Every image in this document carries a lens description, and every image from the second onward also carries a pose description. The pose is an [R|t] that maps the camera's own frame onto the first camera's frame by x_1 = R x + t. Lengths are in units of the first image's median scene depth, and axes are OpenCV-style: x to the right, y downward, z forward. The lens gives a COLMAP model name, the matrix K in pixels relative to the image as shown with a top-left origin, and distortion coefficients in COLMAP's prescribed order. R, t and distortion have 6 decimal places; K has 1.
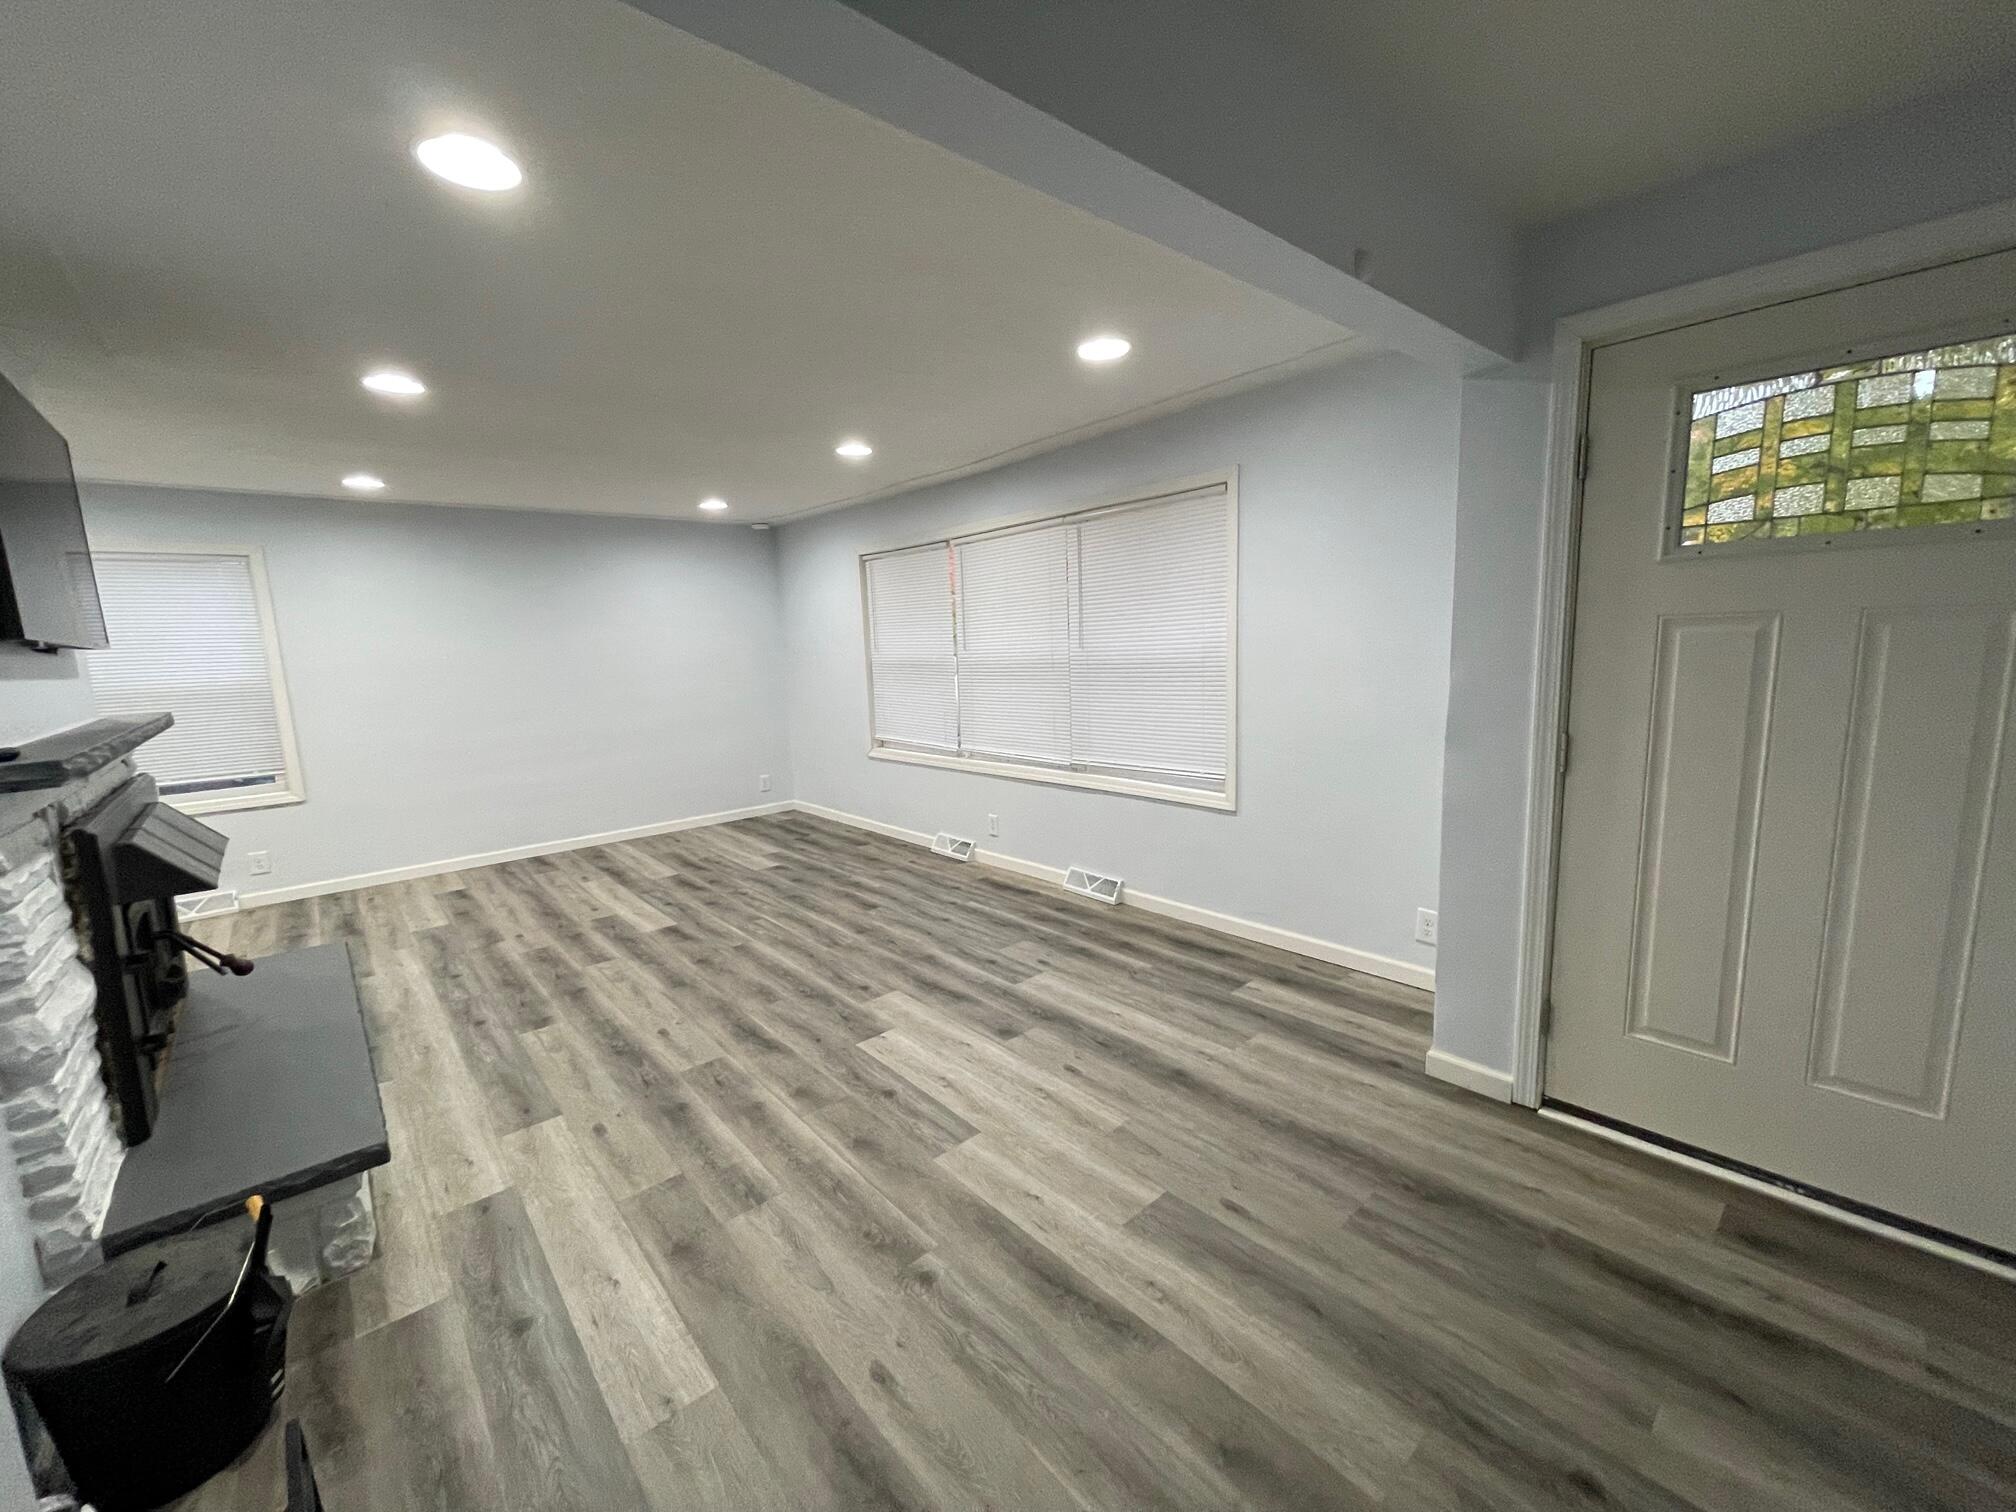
lens RADIAL K [[805.4, 0, 999.2], [0, 805.4, 758.4], [0, 0, 1]] dist [-0.004868, 0.001973]
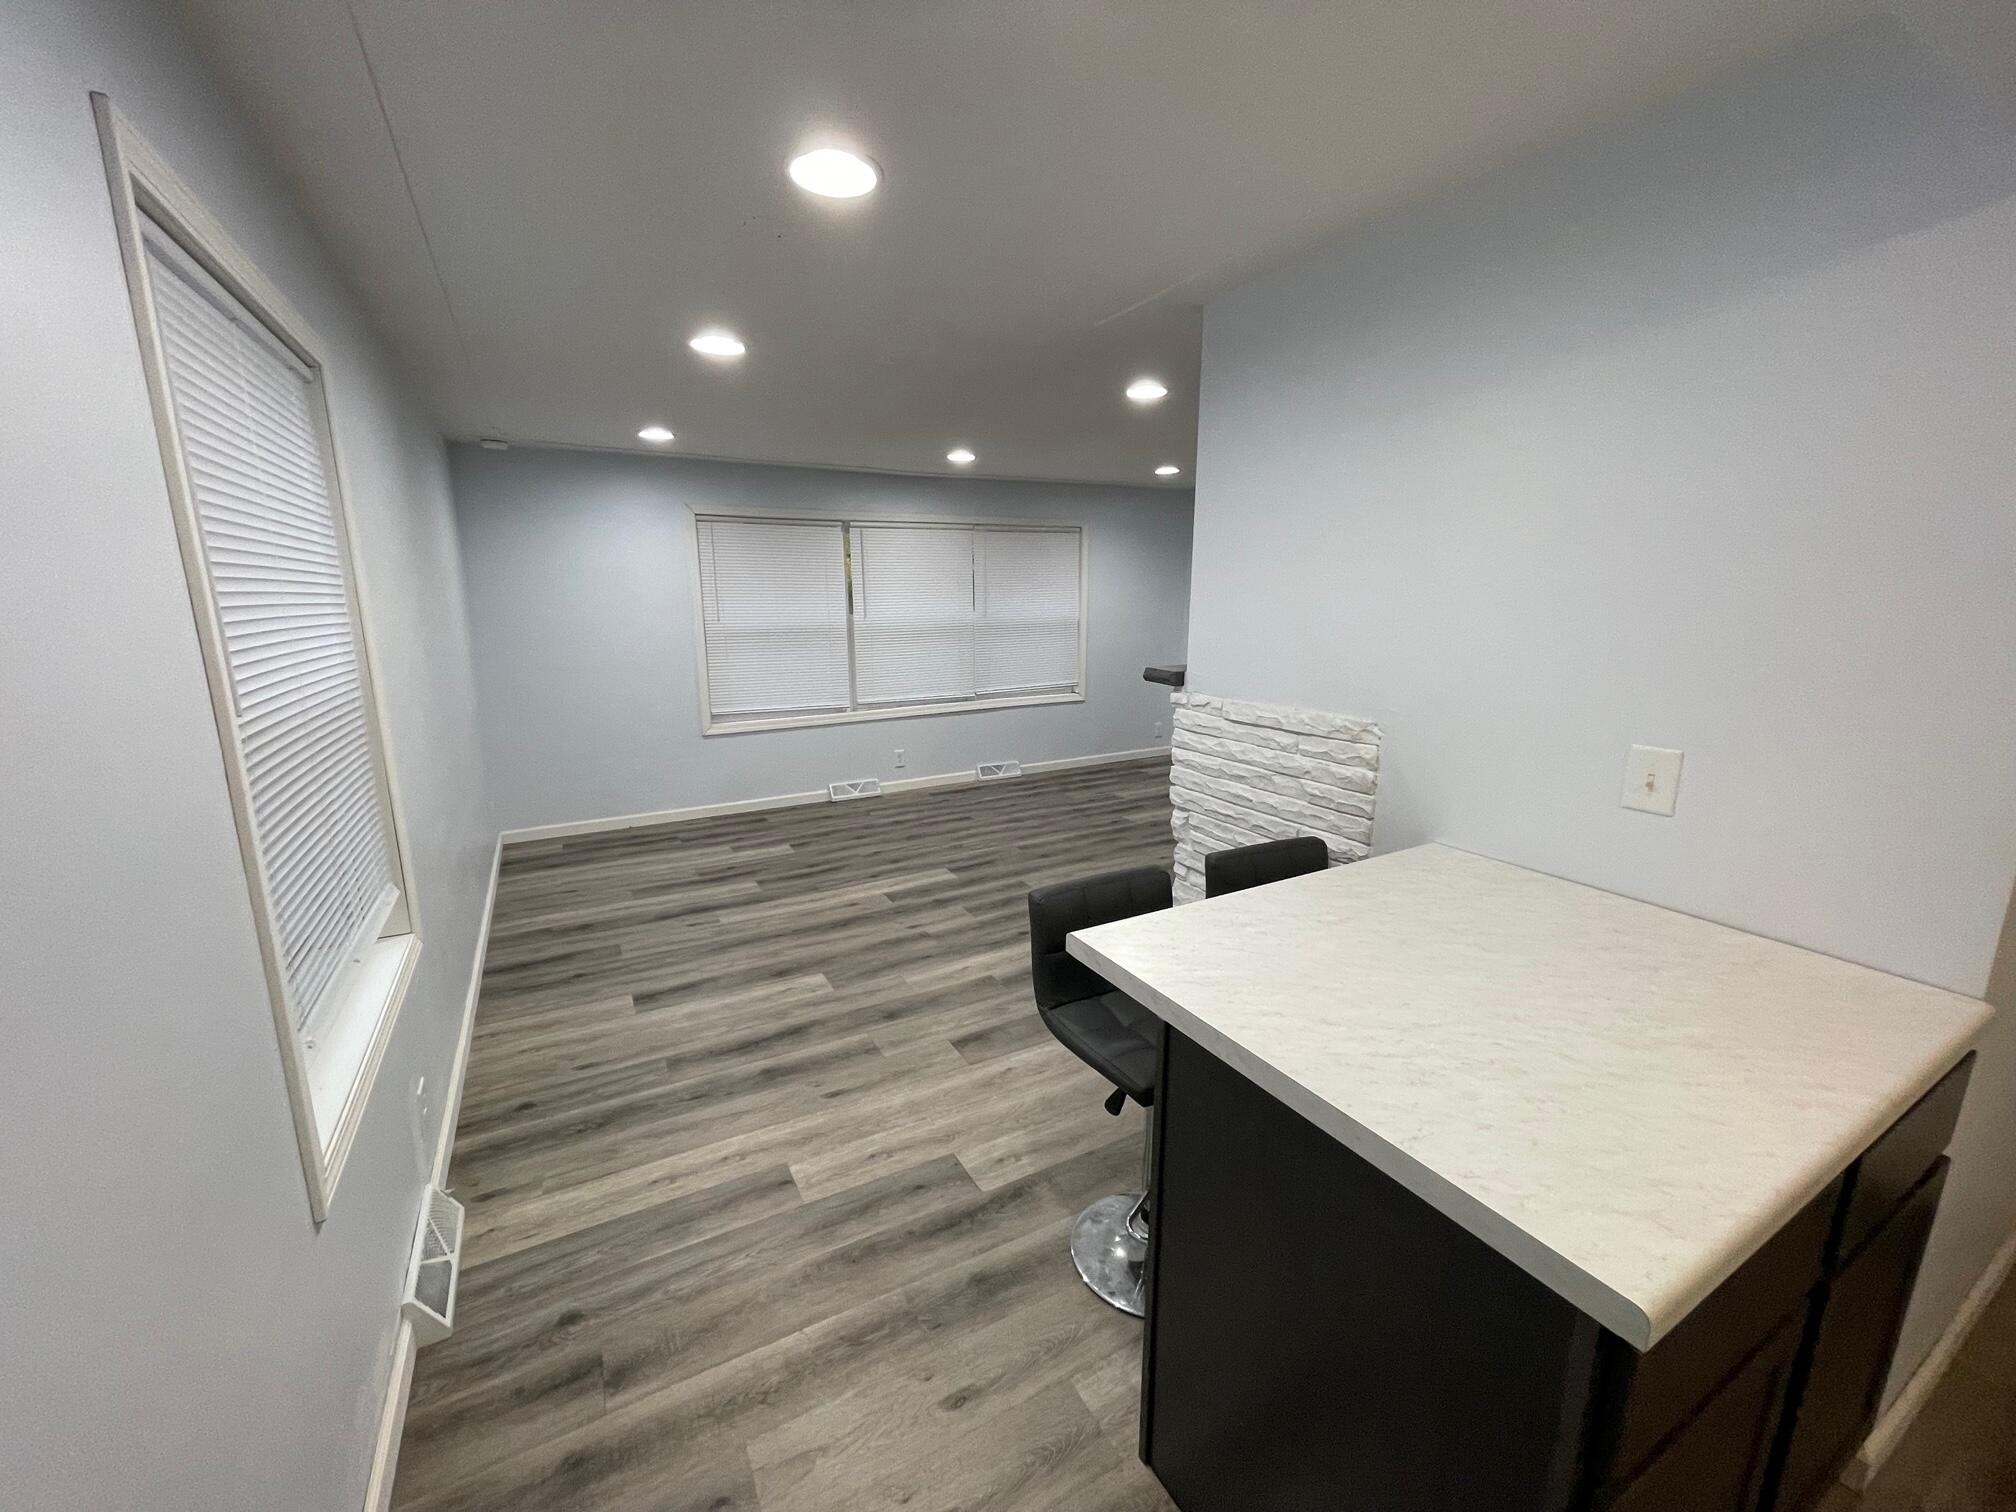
lens RADIAL K [[805.4, 0, 1006.0], [0, 805.4, 752.6], [0, 0, 1]] dist [-0.004868, 0.001973]
pose [[0.204331, -0.153717, 0.966758, -1.528706], [0.146255, 0.981303, 0.125118, -0.075018], [-0.967914, 0.115828, 0.222992, 0.725226]]
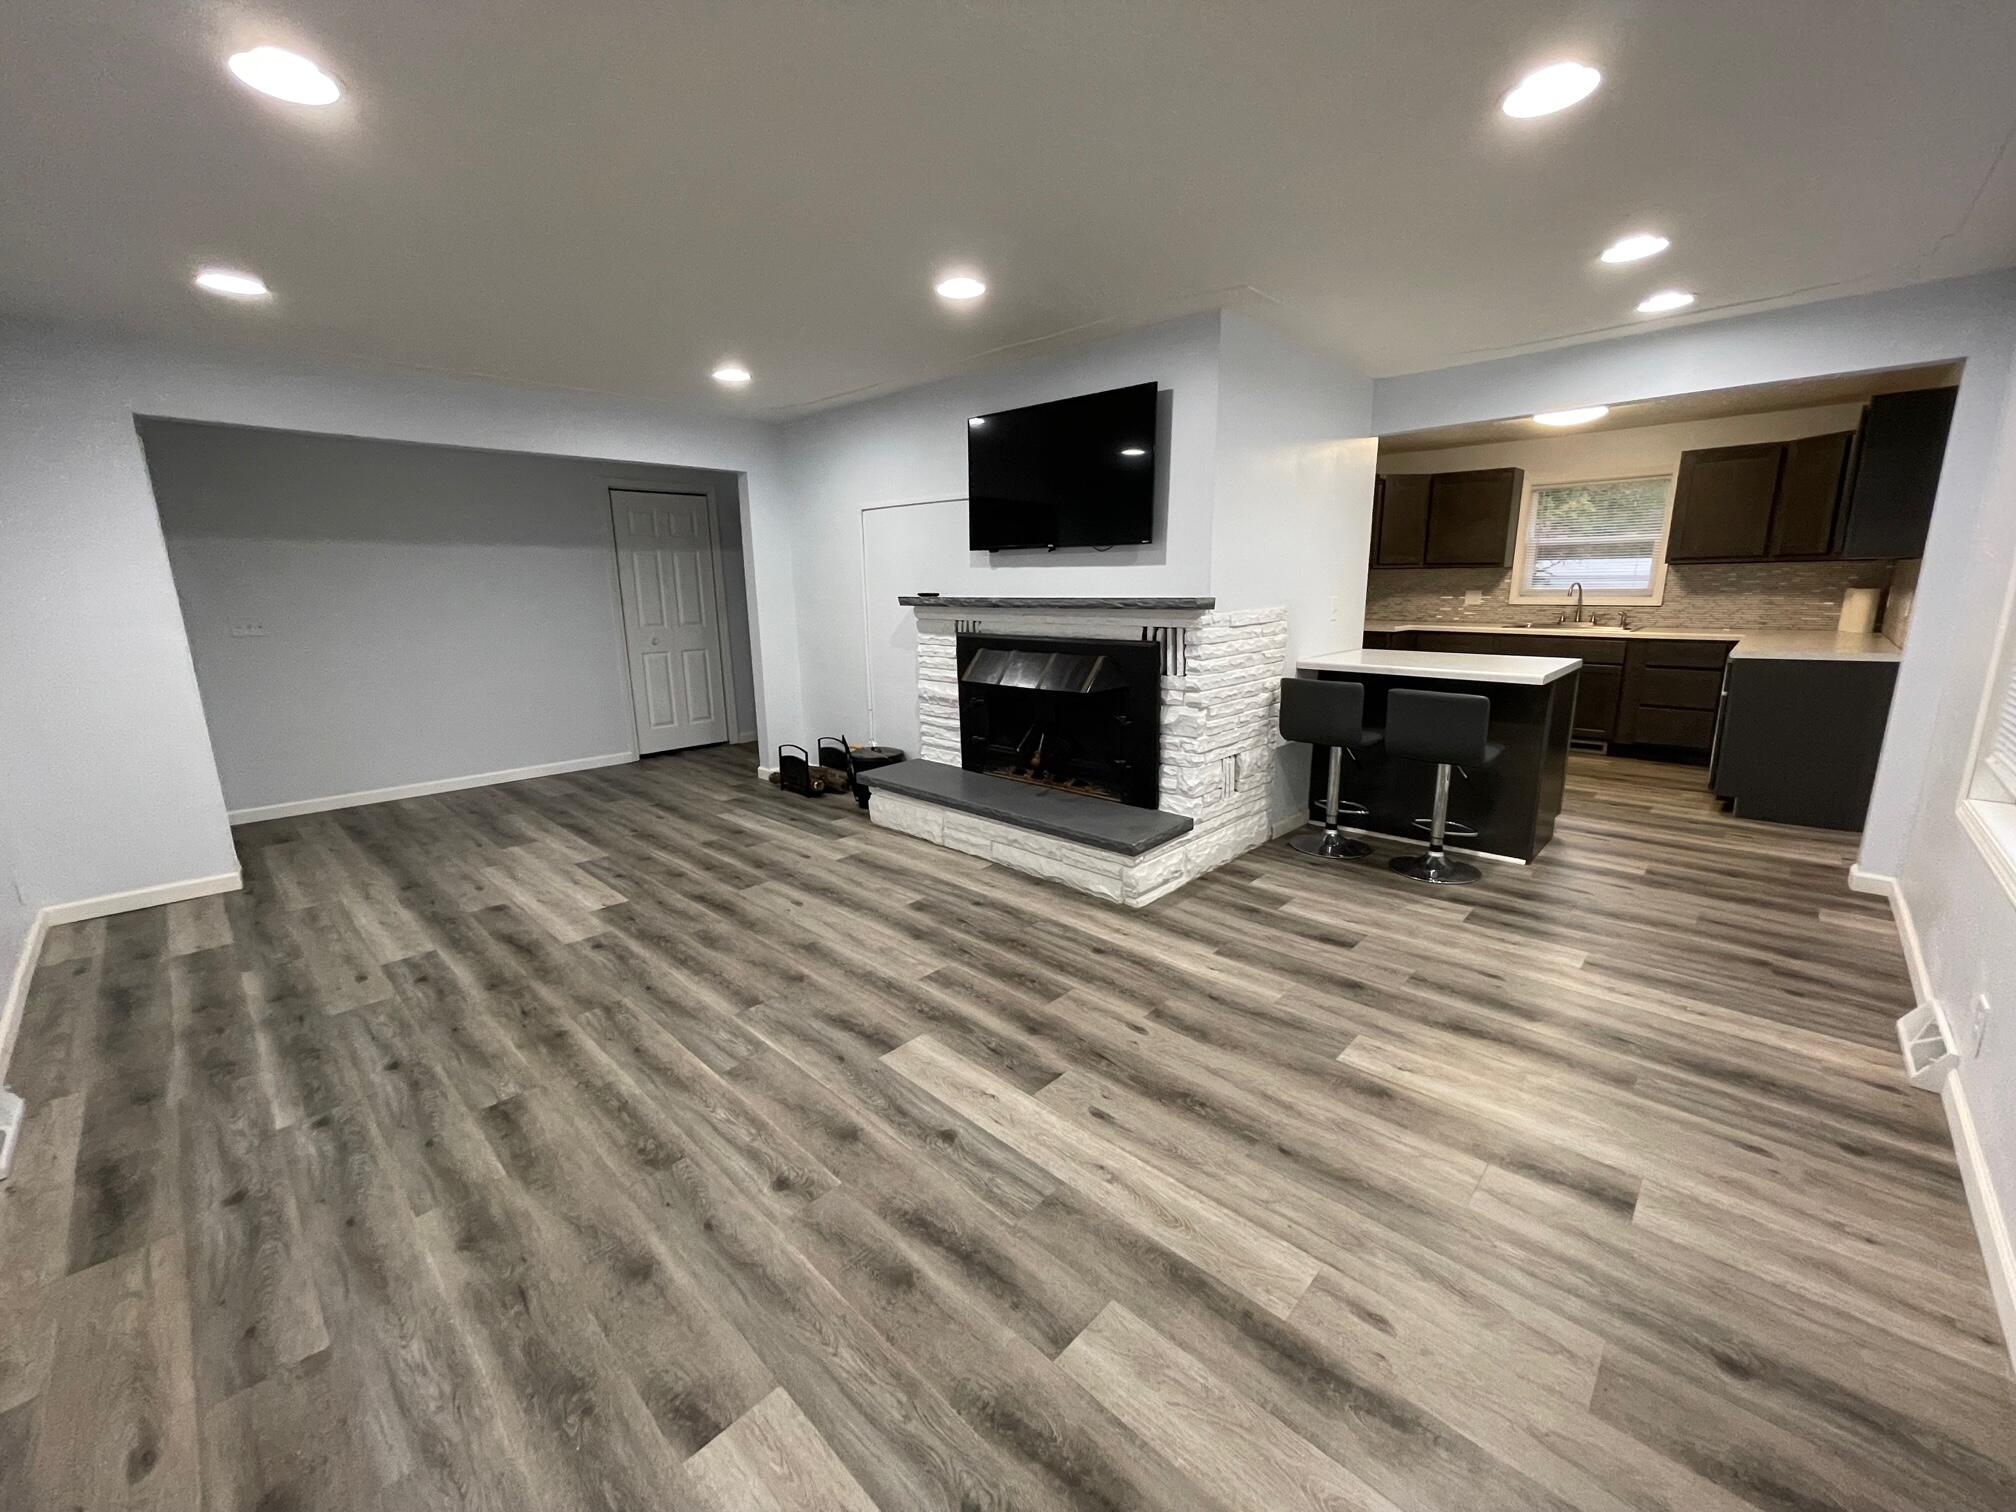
lens RADIAL K [[805.4, 0, 996.7], [0, 805.4, 755.1], [0, 0, 1]] dist [-0.004868, 0.001973]
pose [[-0.994758, 0.075103, -0.069394, -0.500574], [0.044251, 0.927980, 0.369992, -0.210457], [0.092184, 0.364982, -0.926439, 1.582520]]
